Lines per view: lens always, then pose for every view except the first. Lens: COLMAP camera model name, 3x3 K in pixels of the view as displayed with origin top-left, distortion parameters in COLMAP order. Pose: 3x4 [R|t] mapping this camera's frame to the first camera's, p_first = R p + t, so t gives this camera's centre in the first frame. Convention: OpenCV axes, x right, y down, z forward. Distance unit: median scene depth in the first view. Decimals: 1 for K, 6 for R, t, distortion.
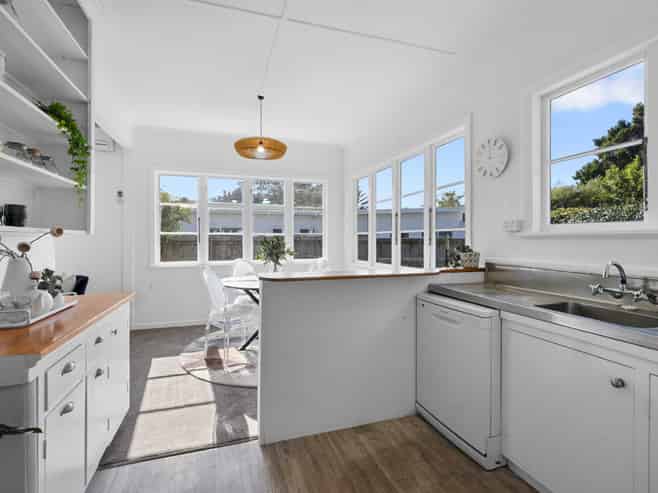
lens RADIAL K [[333.6, 0, 329.0], [0, 333.6, 246.5], [0, 0, 1]] dist [-0.001673, -0.000253]
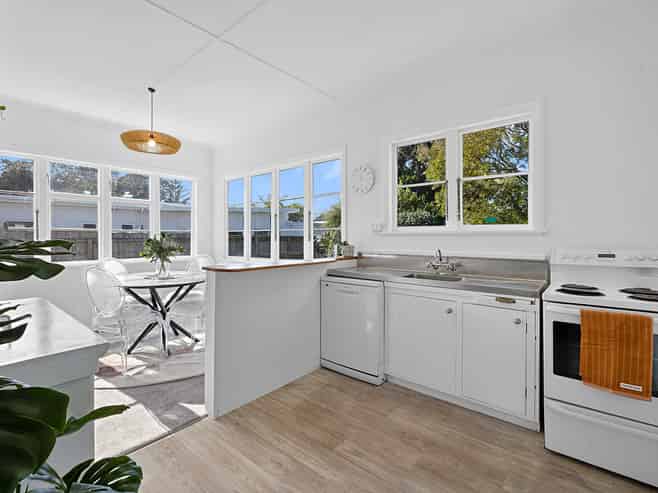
lens RADIAL K [[333.6, 0, 329.0], [0, 333.6, 246.5], [0, 0, 1]] dist [-0.001673, -0.000253]
pose [[0.838873, -0.014992, 0.544121, -0.325482], [0.010972, 0.999883, 0.010634, 0.004313], [-0.544217, -0.002951, 0.838939, -0.101947]]
